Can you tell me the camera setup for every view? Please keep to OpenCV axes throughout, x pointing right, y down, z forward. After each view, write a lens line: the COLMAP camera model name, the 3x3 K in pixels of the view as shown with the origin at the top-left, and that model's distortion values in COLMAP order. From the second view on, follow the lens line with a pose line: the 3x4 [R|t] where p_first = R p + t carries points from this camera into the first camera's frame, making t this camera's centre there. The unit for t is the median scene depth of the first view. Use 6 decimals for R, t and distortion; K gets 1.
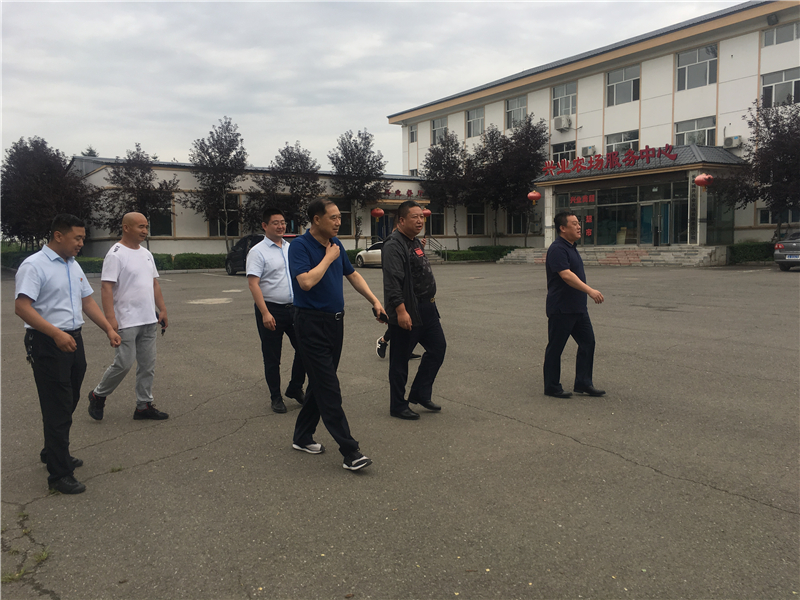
lens RADIAL K [[674.5, 0, 392.3], [0, 674.5, 297.6], [0, 0, 1]] dist [0.065220, -0.074943]
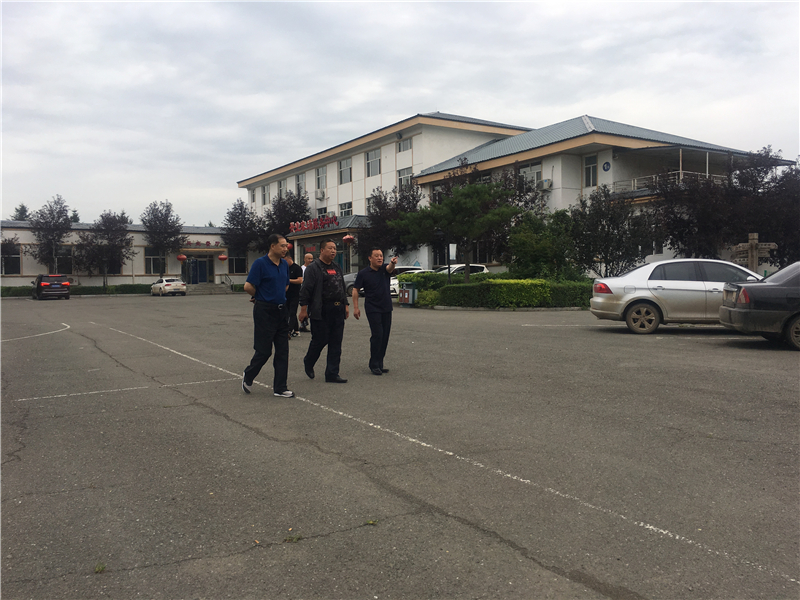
lens RADIAL K [[674.5, 0, 405.3], [0, 674.5, 295.0], [0, 0, 1]] dist [0.065220, -0.074943]
pose [[0.999860, -0.000413, -0.016735, 0.516833], [-0.000484, 0.998564, -0.053563, 0.031117], [0.016733, 0.053564, 0.998424, -0.443570]]
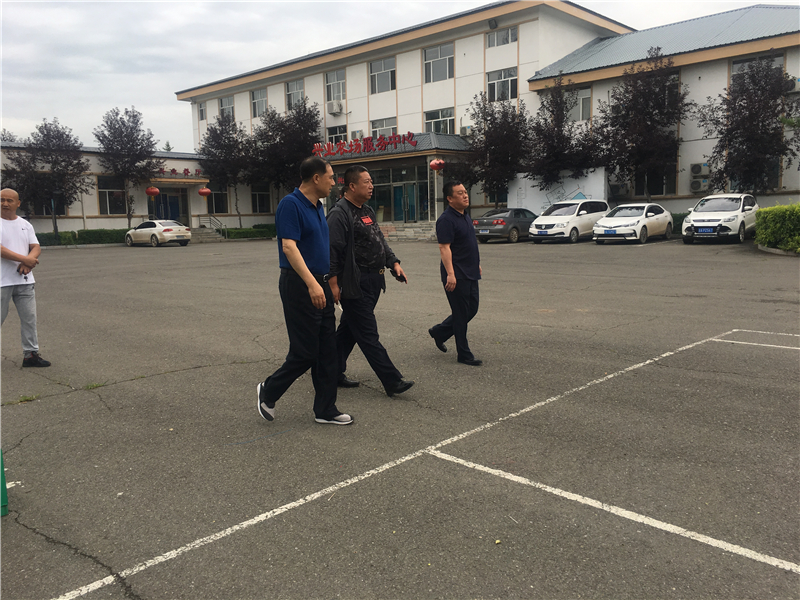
lens RADIAL K [[674.5, 0, 397.5], [0, 674.5, 300.5], [0, 0, 1]] dist [0.065220, -0.074943]
pose [[0.972285, -0.037408, 0.230788, 0.102200], [0.028577, 0.998730, 0.041491, 0.005464], [-0.232047, -0.033746, 0.972119, -0.080189]]
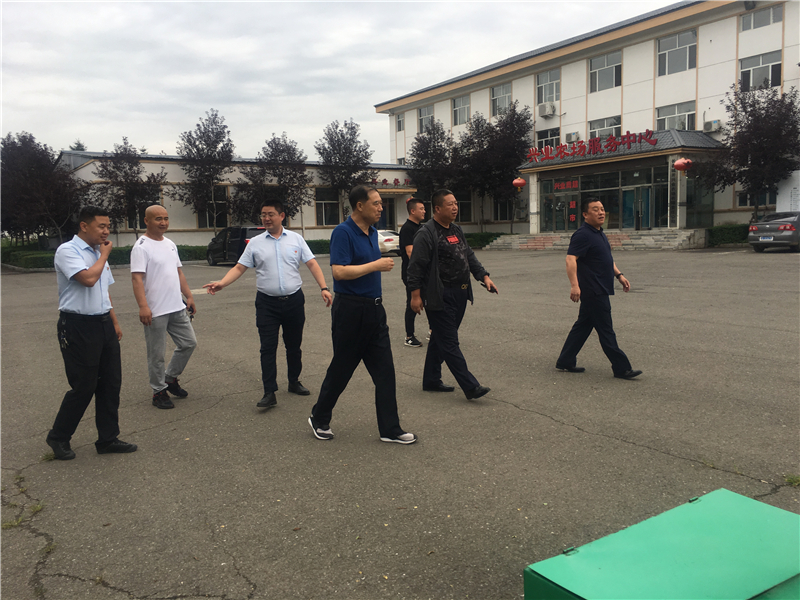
lens RADIAL K [[674.5, 0, 391.5], [0, 674.5, 300.1], [0, 0, 1]] dist [0.065220, -0.074943]
pose [[0.999812, -0.018145, 0.006808, 0.008999], [0.018002, 0.999629, 0.020417, 0.001360], [-0.007176, -0.020291, 0.999768, -0.016077]]
